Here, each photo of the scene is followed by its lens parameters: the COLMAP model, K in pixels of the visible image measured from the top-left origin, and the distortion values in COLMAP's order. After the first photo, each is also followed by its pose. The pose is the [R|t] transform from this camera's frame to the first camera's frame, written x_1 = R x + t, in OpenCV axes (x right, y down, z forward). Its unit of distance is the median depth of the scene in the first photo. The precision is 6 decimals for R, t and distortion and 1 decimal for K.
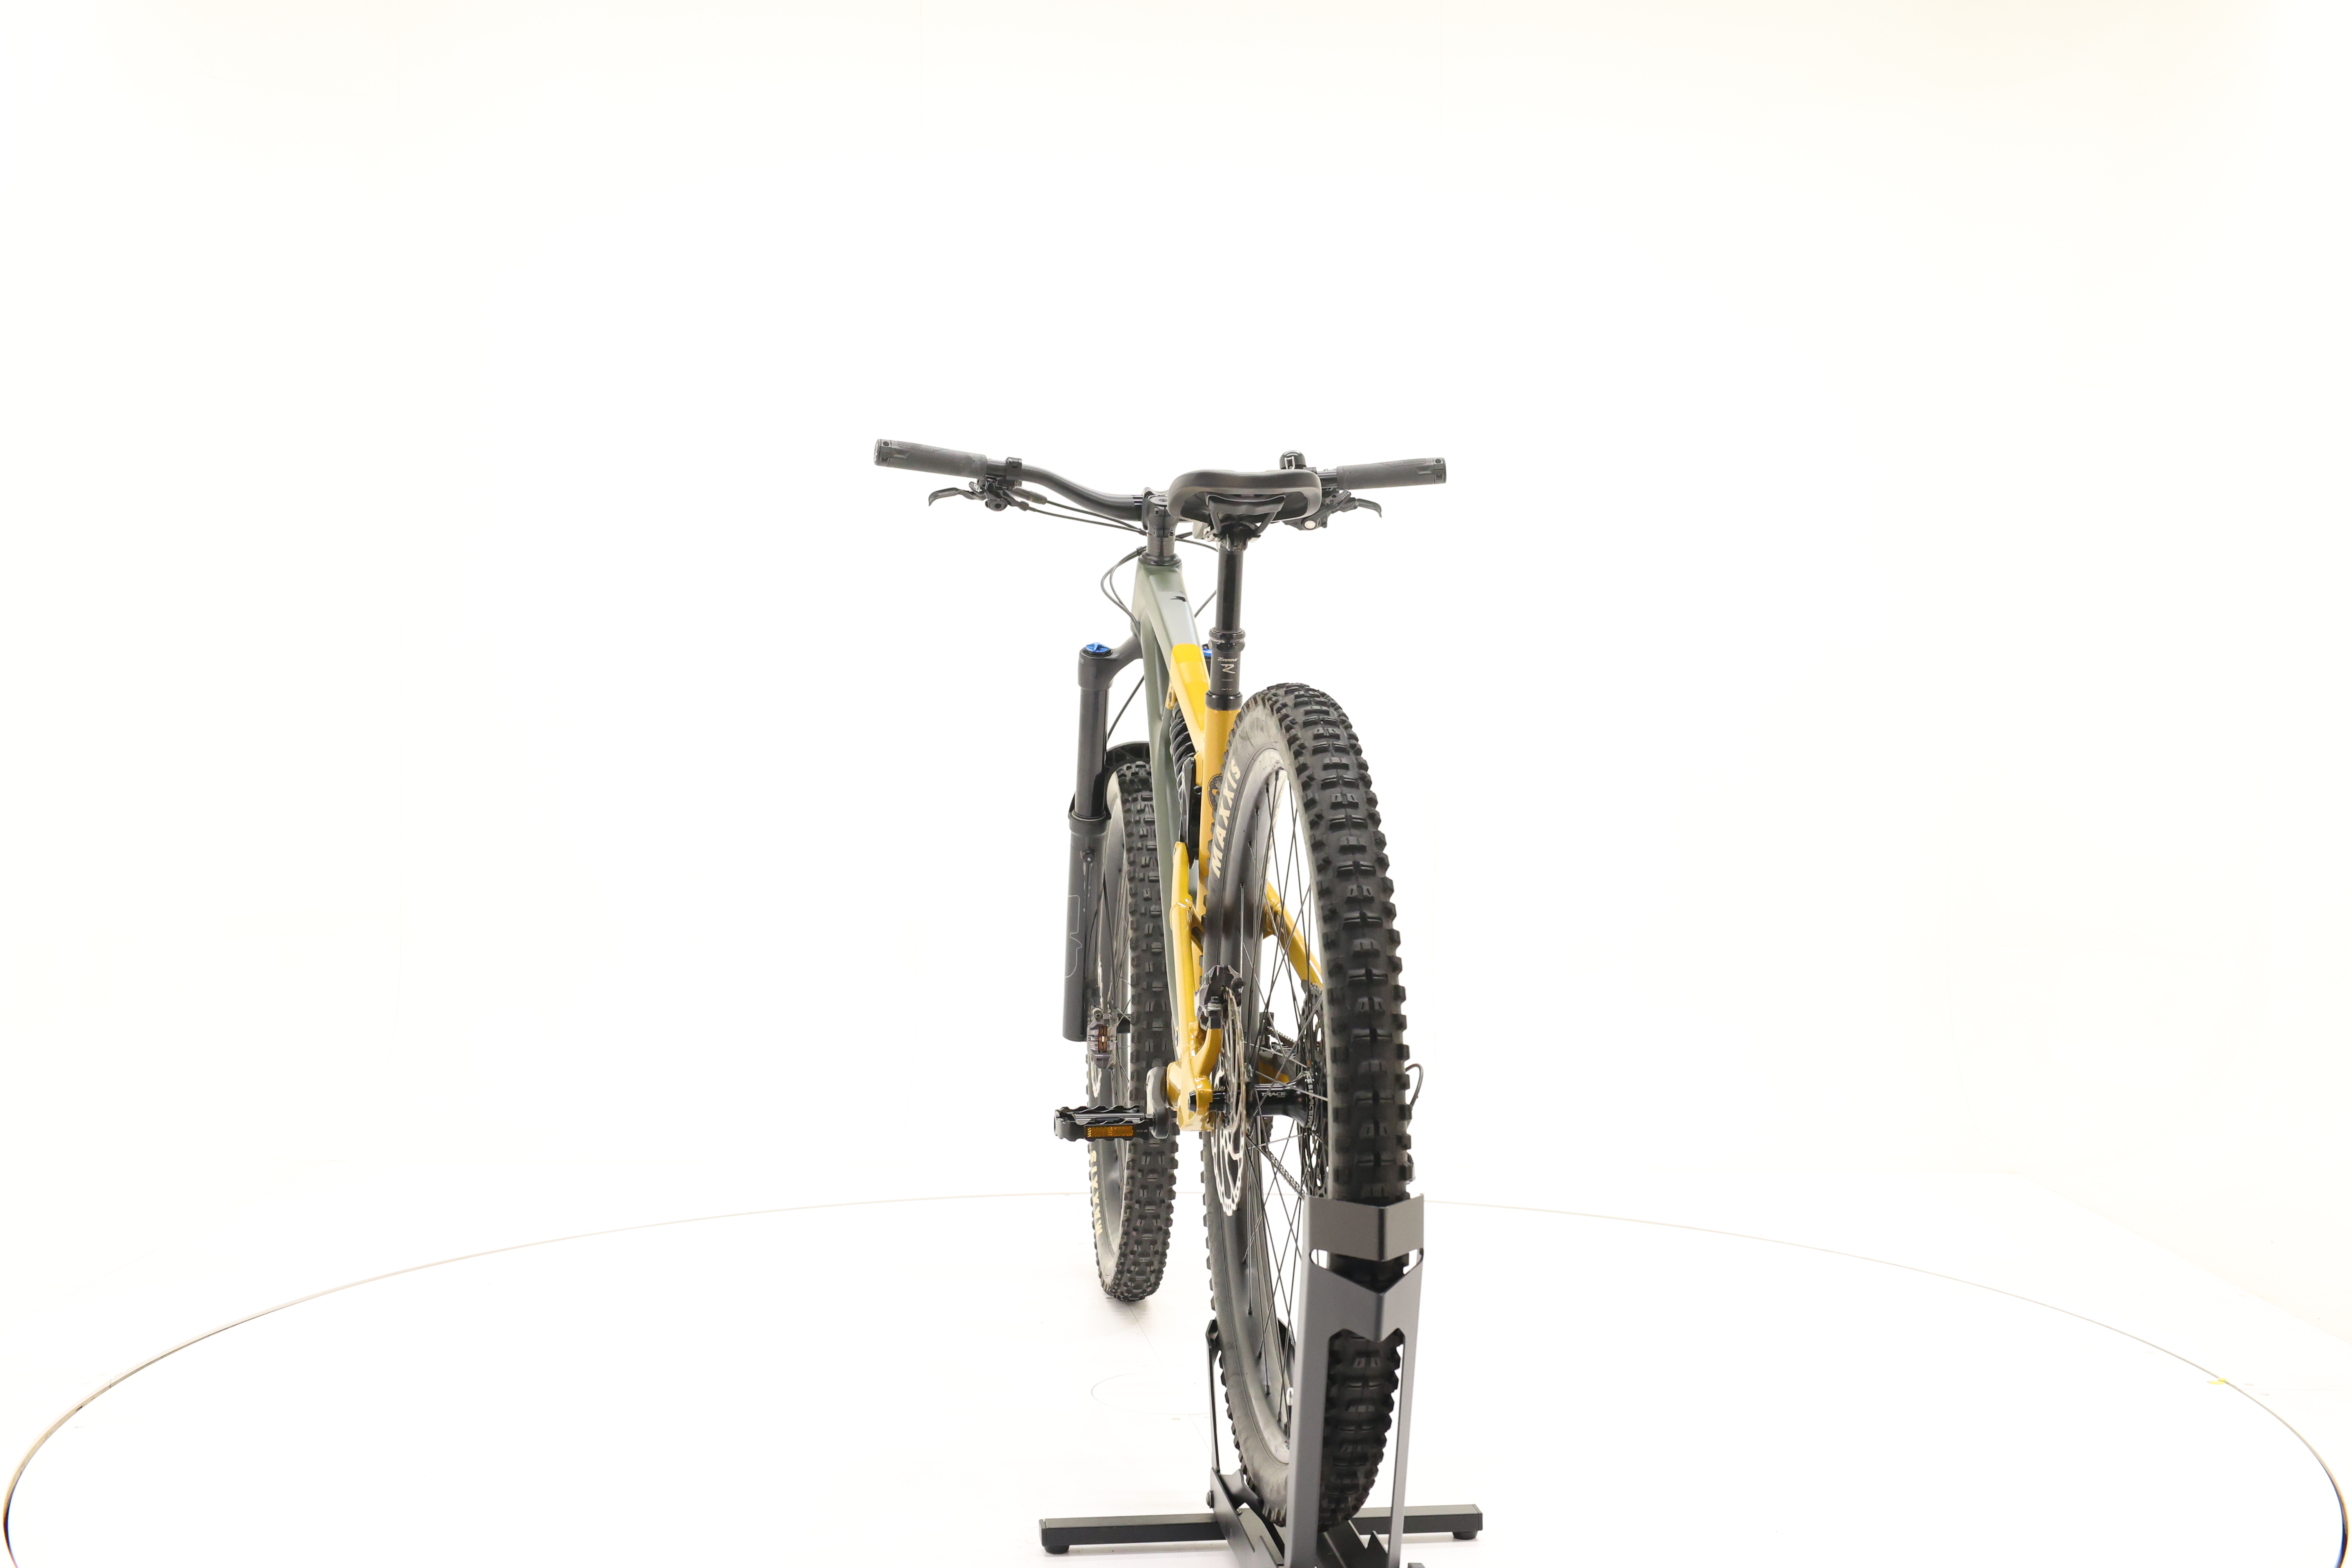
lens RADIAL K [[2534.5, 0, 1171.5], [0, 2534.5, 787.2], [0, 0, 1]] dist [-0.000872, 0.000000]
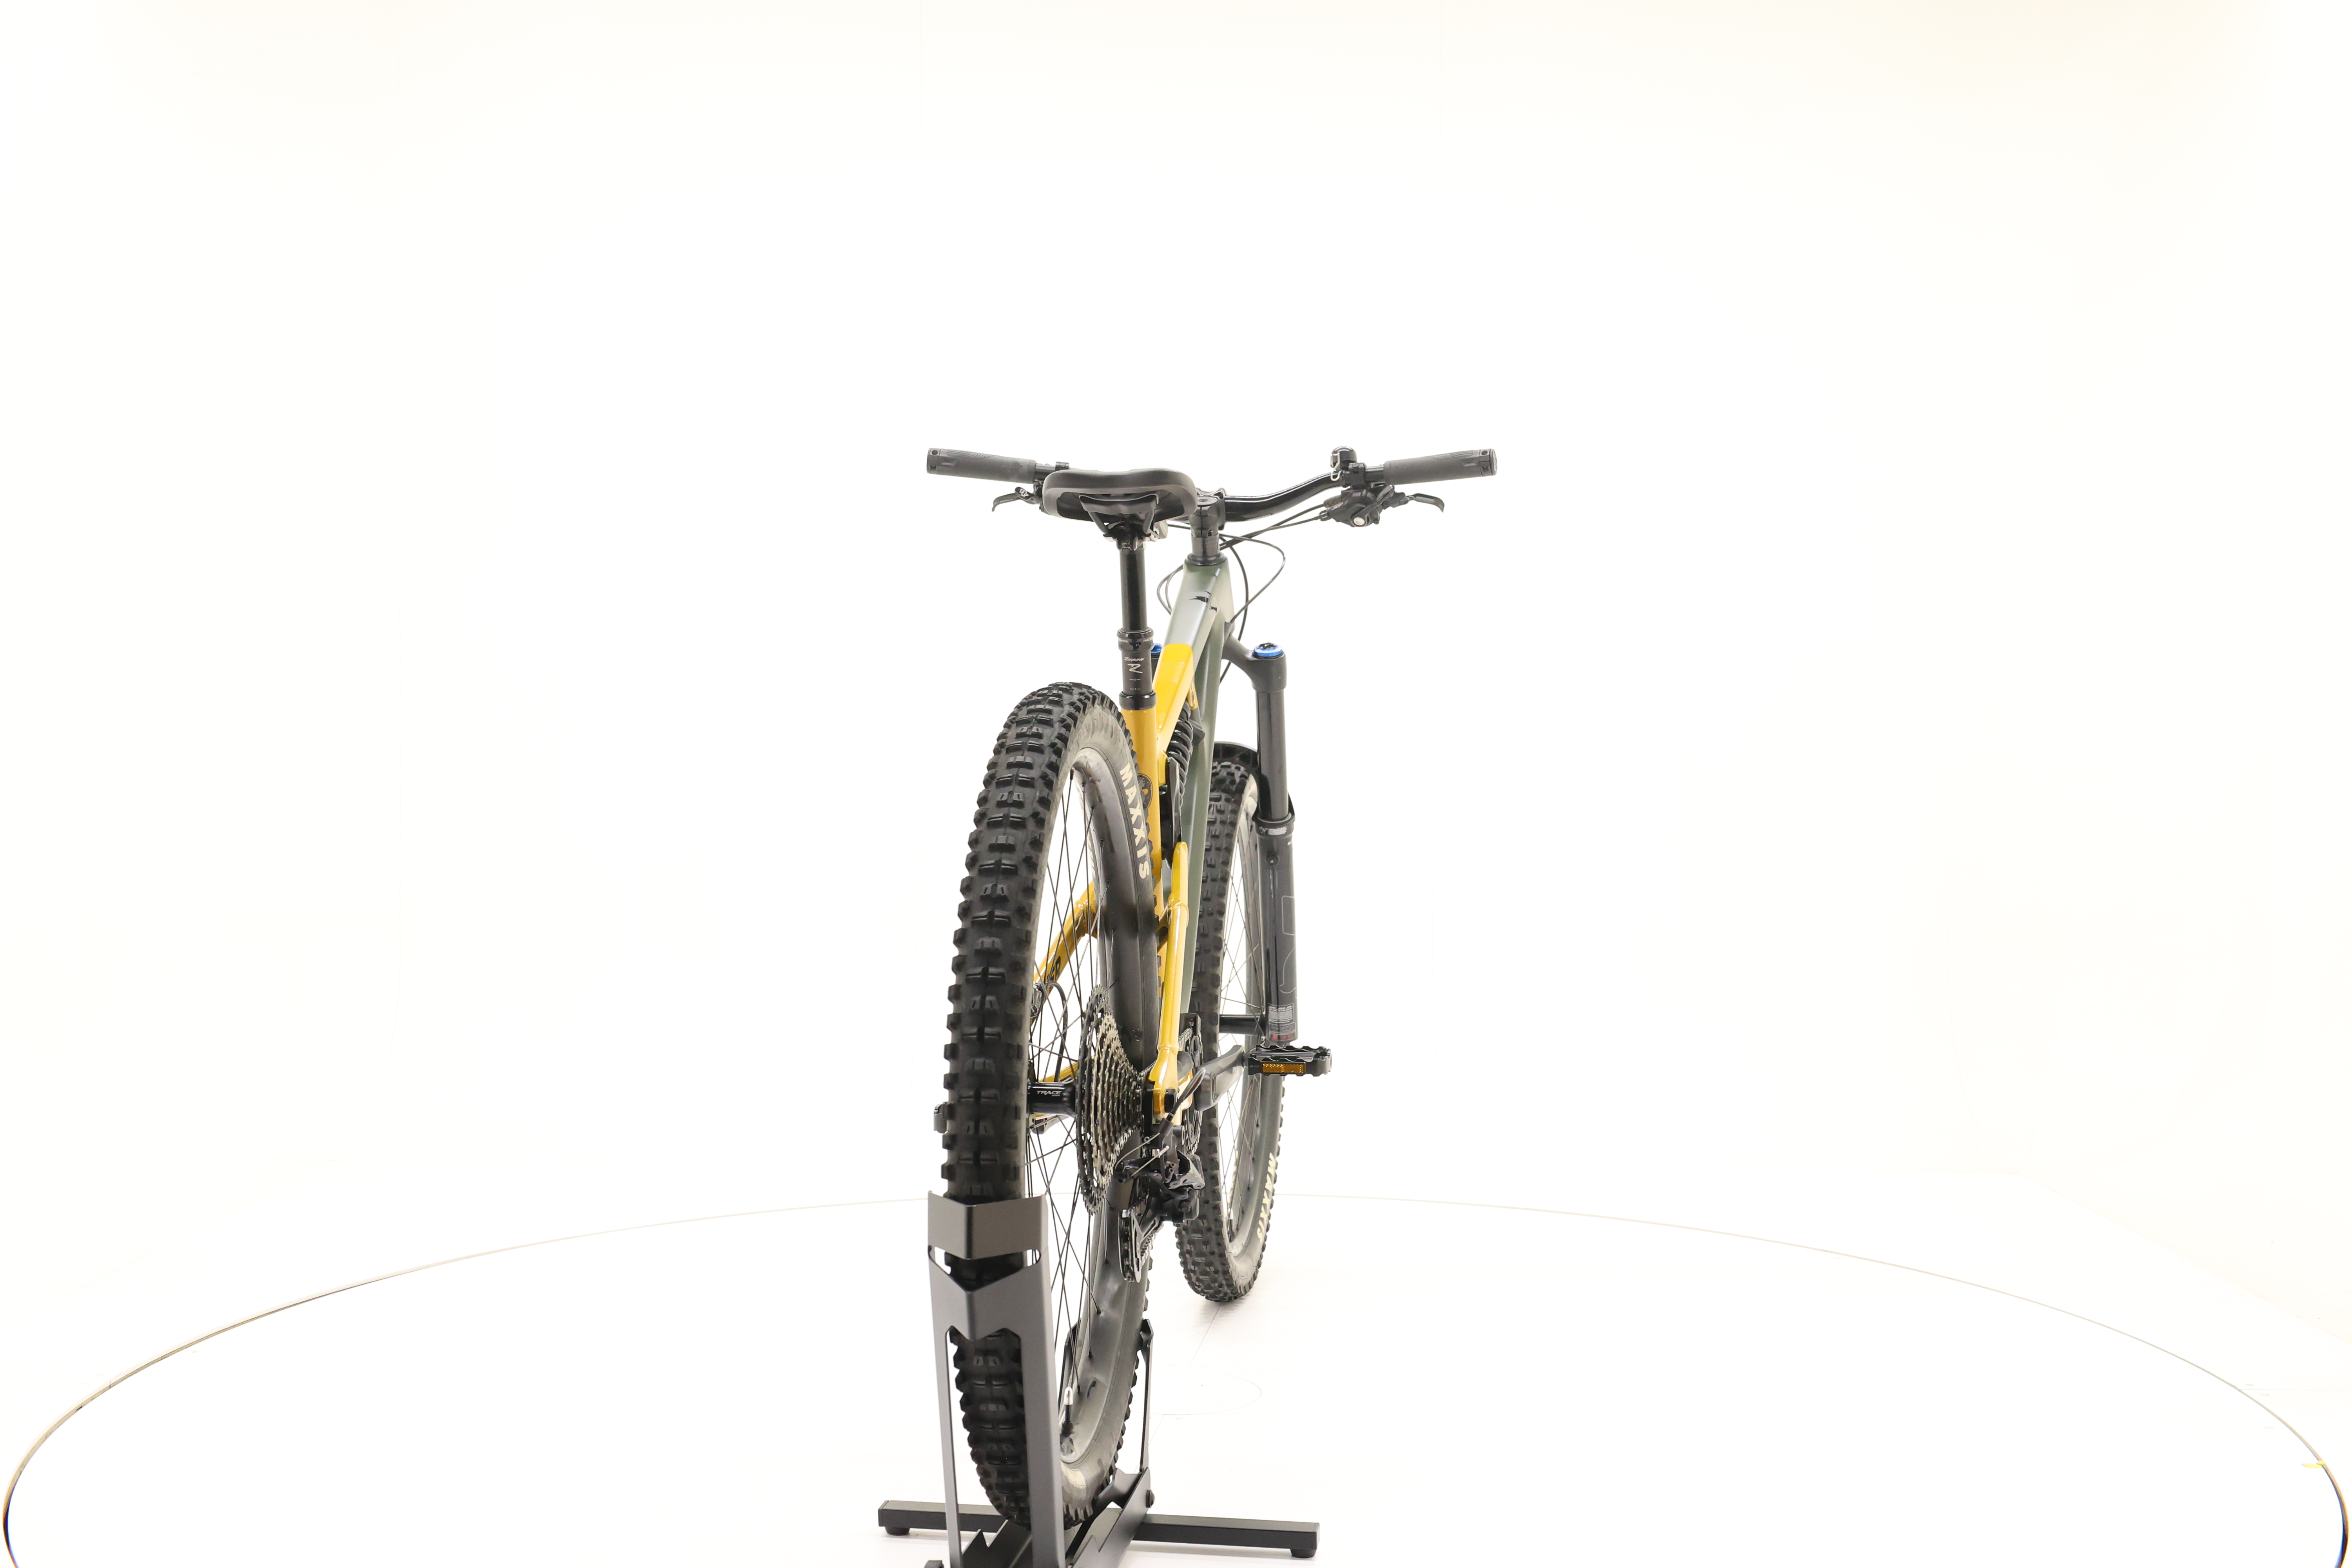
lens RADIAL K [[2534.5, 0, 1172.1], [0, 2534.5, 780.6], [0, 0, 1]] dist [-0.000872, 0.000000]
pose [[0.961576, 0.005259, -0.274489, 0.263084], [-0.006155, 0.999978, -0.002402, -0.000077], [0.274470, 0.003999, 0.961587, 0.035923]]
